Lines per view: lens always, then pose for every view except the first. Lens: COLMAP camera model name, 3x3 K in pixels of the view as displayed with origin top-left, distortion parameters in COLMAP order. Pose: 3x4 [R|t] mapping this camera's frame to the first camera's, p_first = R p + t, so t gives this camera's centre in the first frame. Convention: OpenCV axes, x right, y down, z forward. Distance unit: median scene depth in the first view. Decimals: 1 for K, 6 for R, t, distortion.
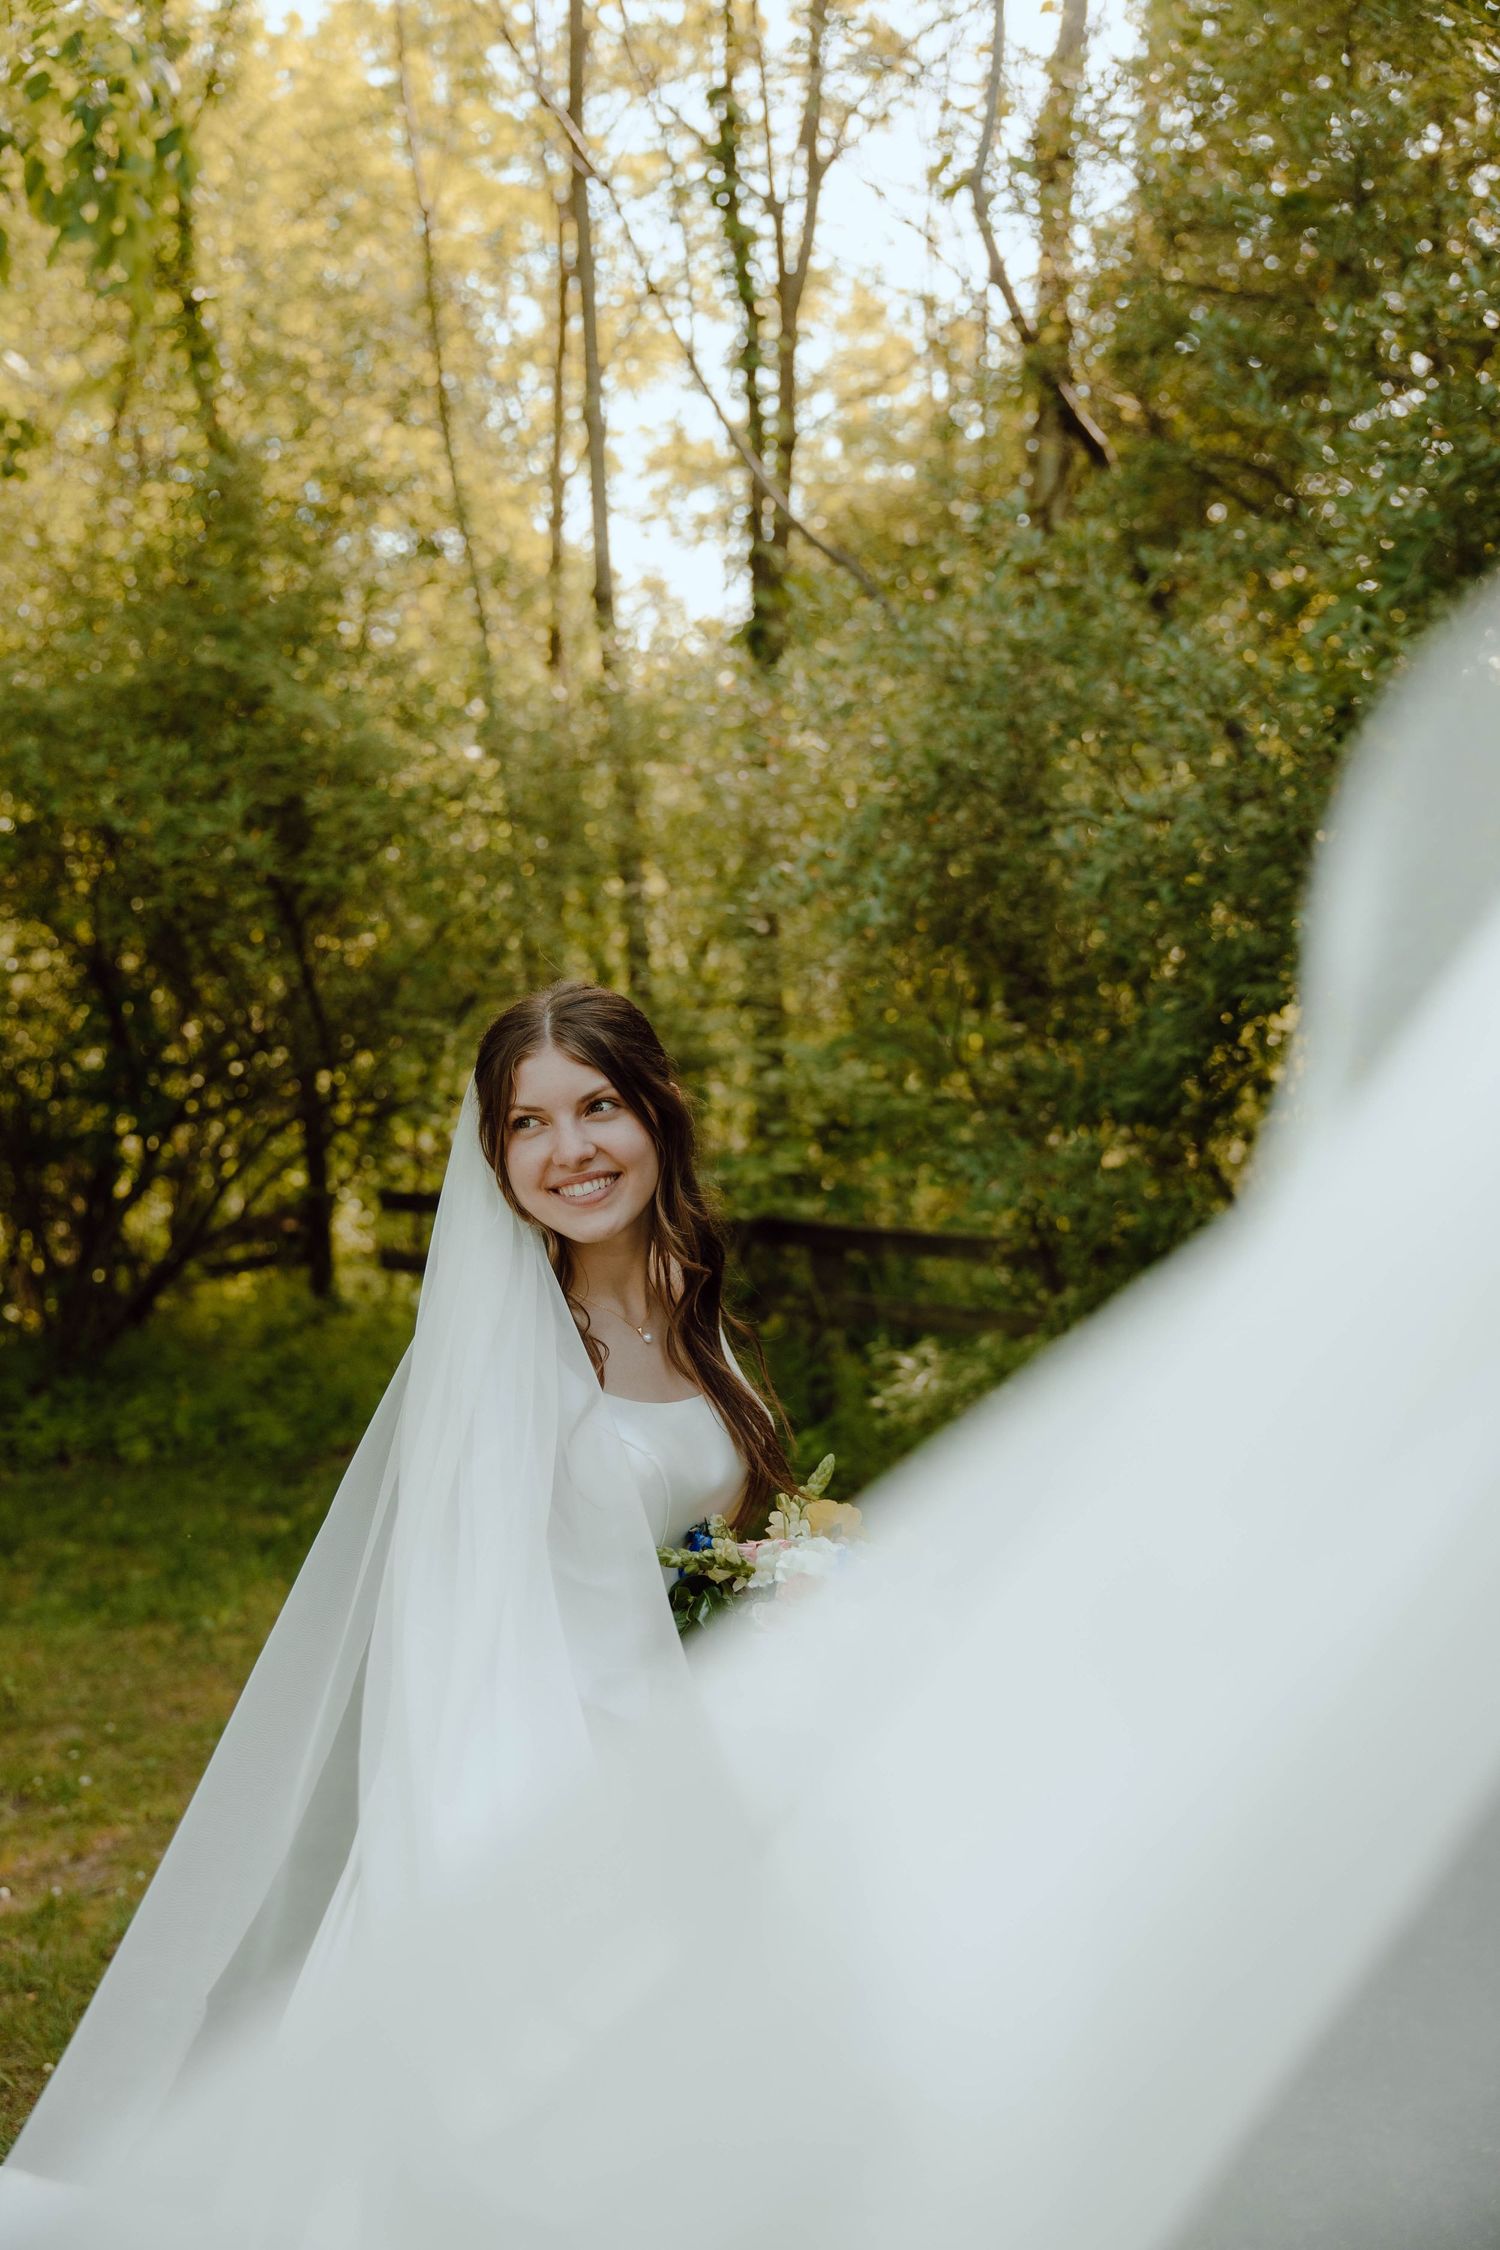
lens RADIAL K [[2375.0, 0, 750.0], [0, 2375.0, 1125.0], [0, 0, 1]] dist [0.093215, -0.002825]
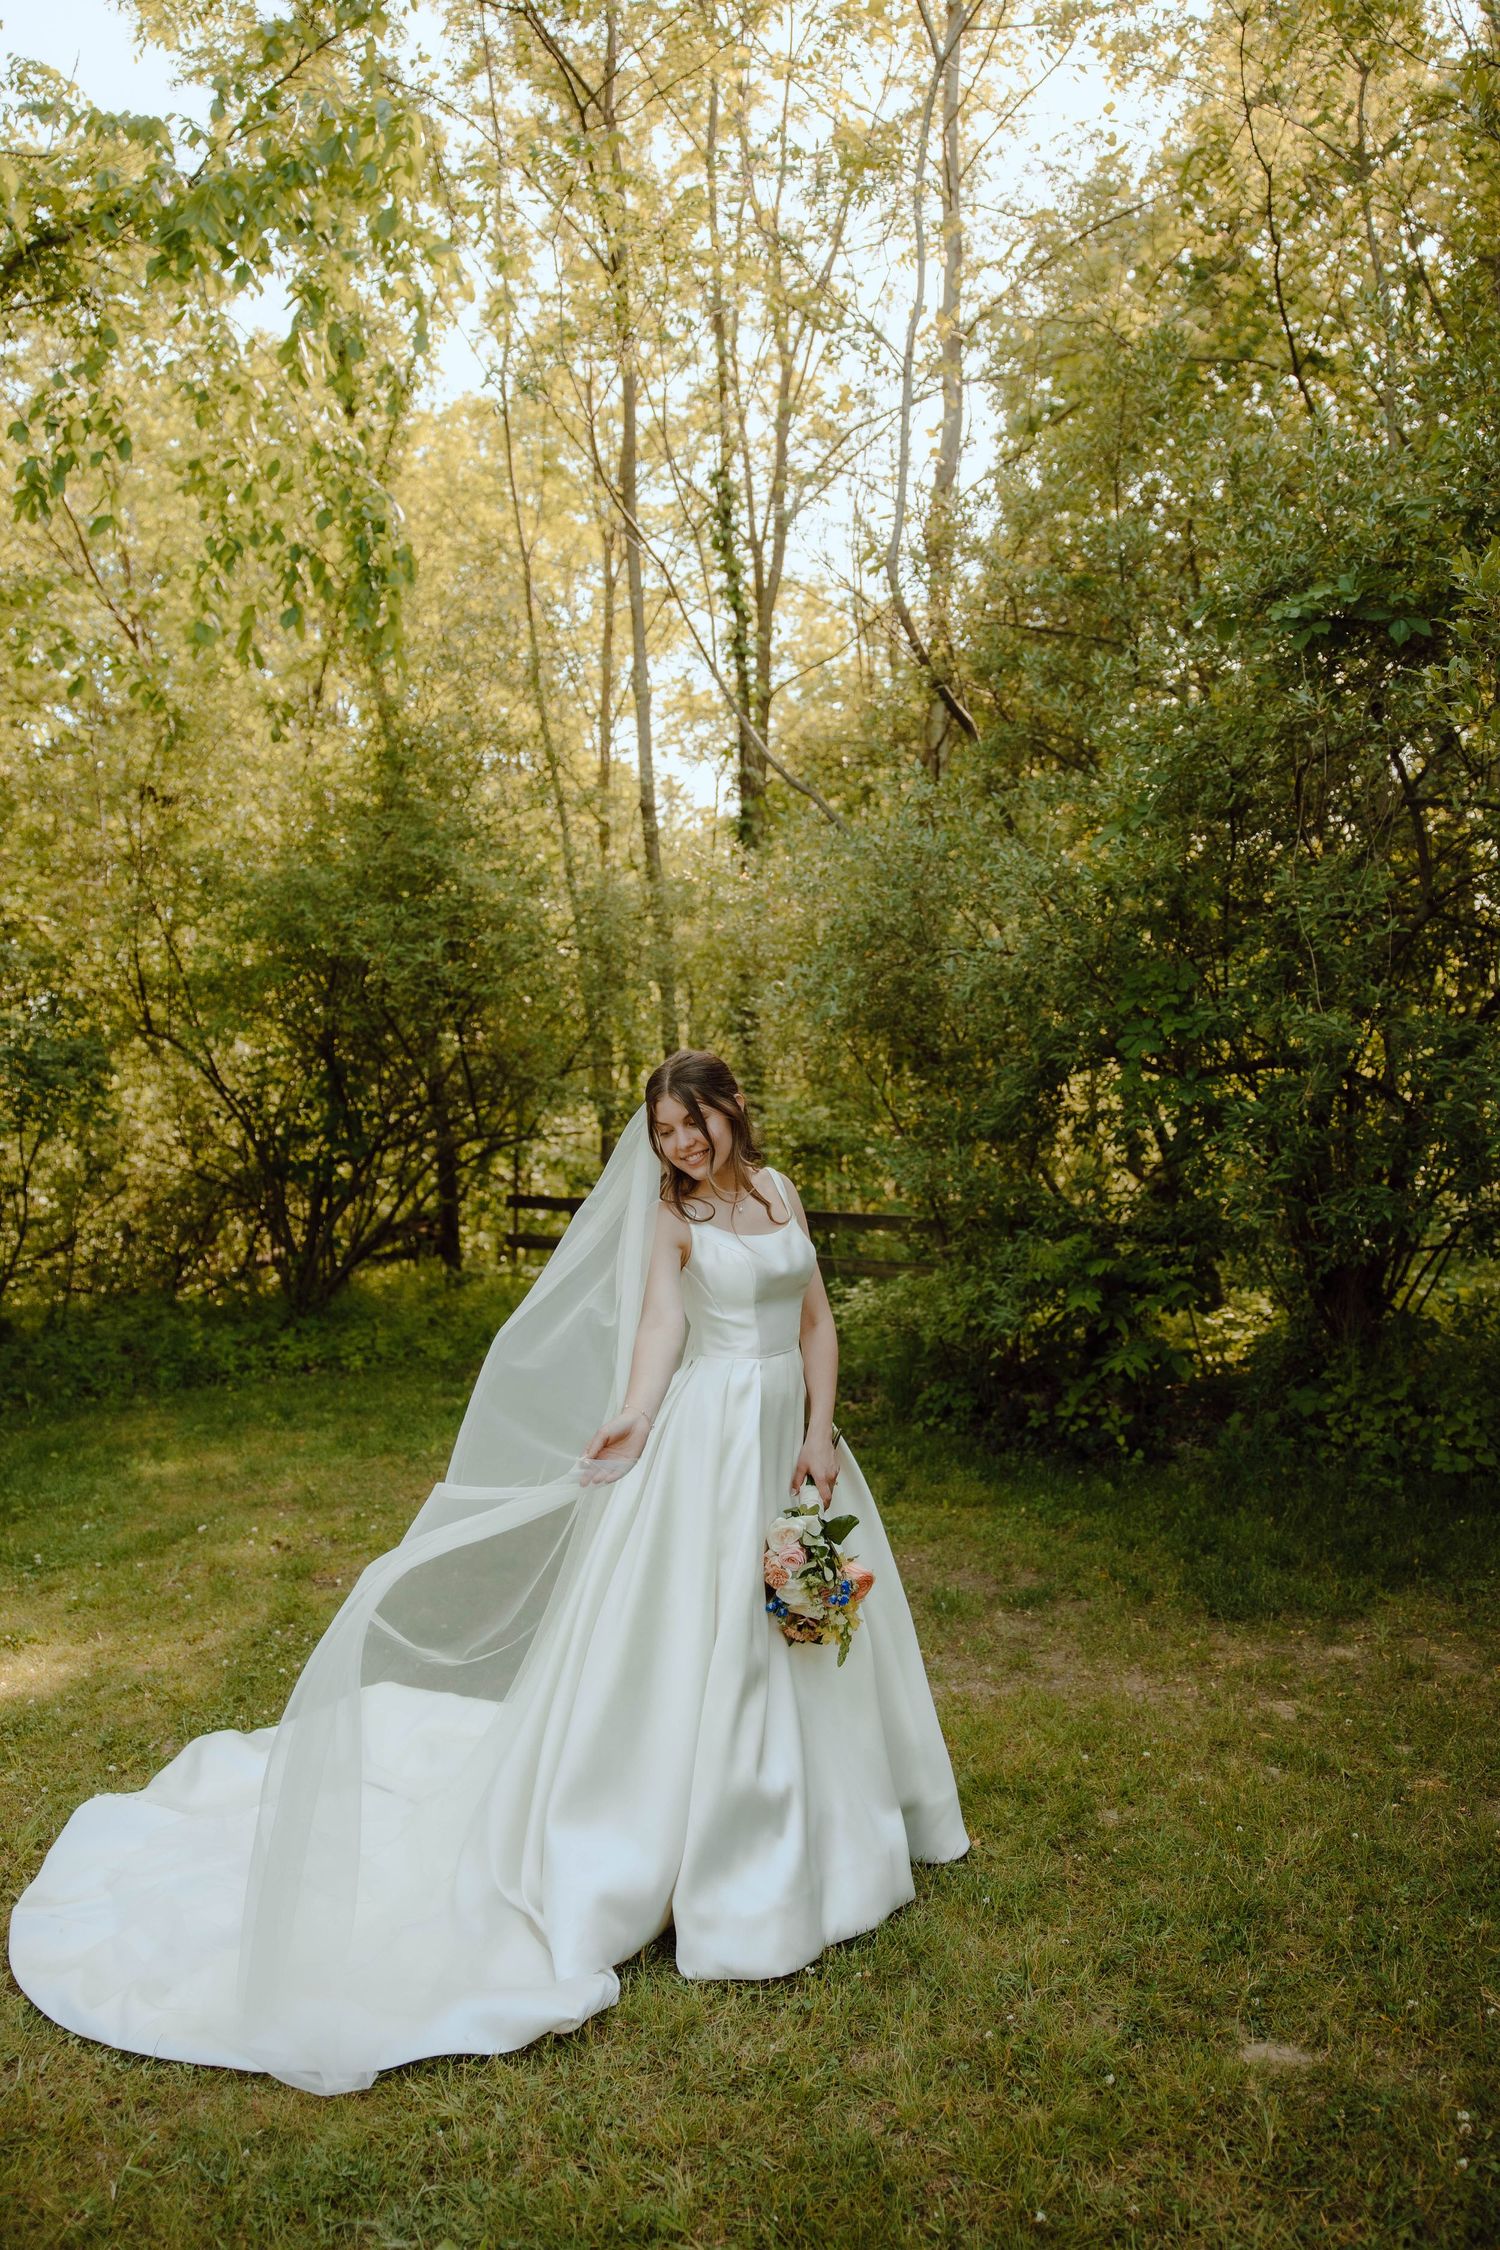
lens RADIAL K [[2043.3, 0, 750.0], [0, 2043.3, 1125.0], [0, 0, 1]] dist [0.050341, -0.002086]
pose [[0.999755, -0.004554, 0.021676, -0.023309], [0.005446, 0.999135, -0.041234, 0.031257], [-0.021469, 0.041342, 0.998914, -0.265661]]
